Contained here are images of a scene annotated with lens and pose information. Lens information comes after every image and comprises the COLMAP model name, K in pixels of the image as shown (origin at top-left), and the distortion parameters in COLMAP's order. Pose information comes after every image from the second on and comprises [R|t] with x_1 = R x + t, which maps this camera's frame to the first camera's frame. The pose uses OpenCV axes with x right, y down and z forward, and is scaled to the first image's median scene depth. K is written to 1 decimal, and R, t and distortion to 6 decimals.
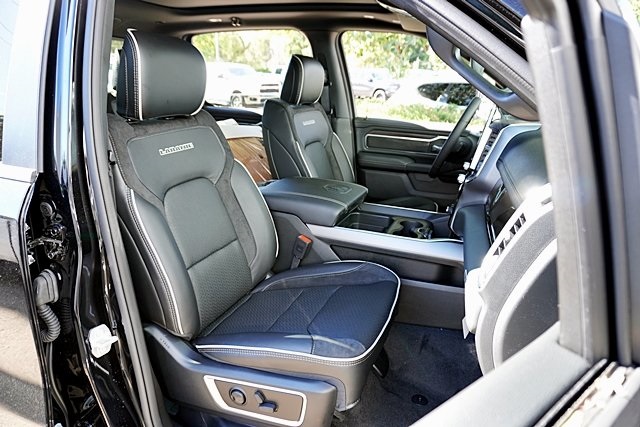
lens RADIAL K [[428.3, 0, 320.0], [0, 428.3, 213.5], [0, 0, 1]] dist [-0.059091, 0.051343]
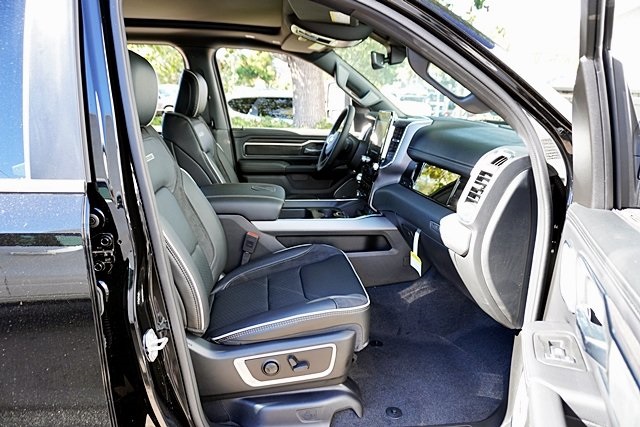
lens RADIAL K [[428.3, 0, 320.0], [0, 428.3, 213.5], [0, 0, 1]] dist [-0.059091, 0.051343]
pose [[0.887474, -0.130642, 0.441954, -0.356948], [0.145627, 0.989340, 0.000021, 0.030086], [-0.437245, 0.064342, 0.897038, -0.069000]]
